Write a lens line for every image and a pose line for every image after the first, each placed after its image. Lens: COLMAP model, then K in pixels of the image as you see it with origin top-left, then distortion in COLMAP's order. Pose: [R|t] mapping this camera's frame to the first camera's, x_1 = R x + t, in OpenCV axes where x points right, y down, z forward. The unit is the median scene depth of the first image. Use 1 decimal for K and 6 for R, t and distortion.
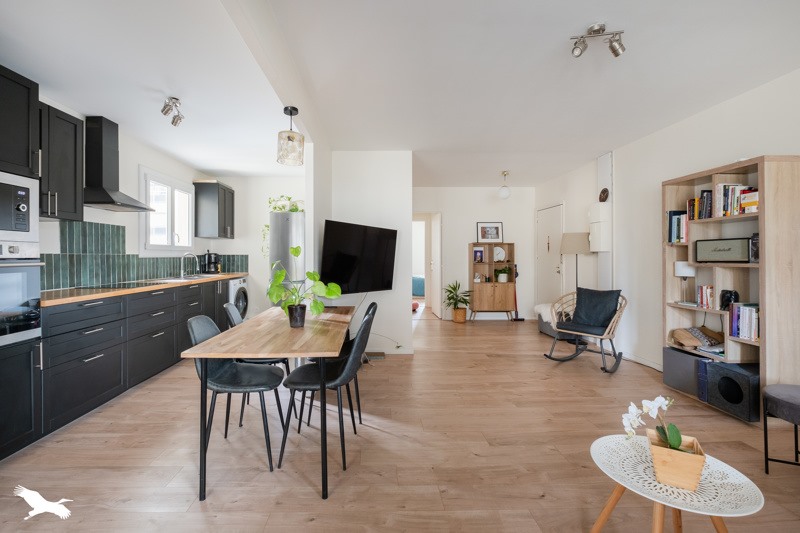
lens RADIAL K [[346.5, 0, 394.5], [0, 346.5, 260.4], [0, 0, 1]] dist [-0.003184, -0.000364]
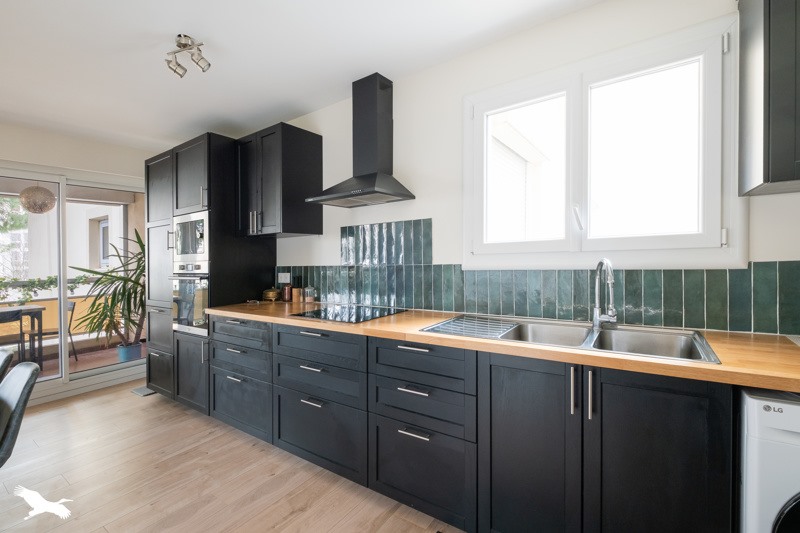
lens RADIAL K [[346.5, 0, 398.1], [0, 346.5, 259.0], [0, 0, 1]] dist [-0.003184, -0.000364]
pose [[-0.618697, -0.002107, -0.785627, -0.272972], [0.005178, 0.999964, -0.006759, -0.023461], [0.785613, -0.008250, -0.618664, 1.322778]]
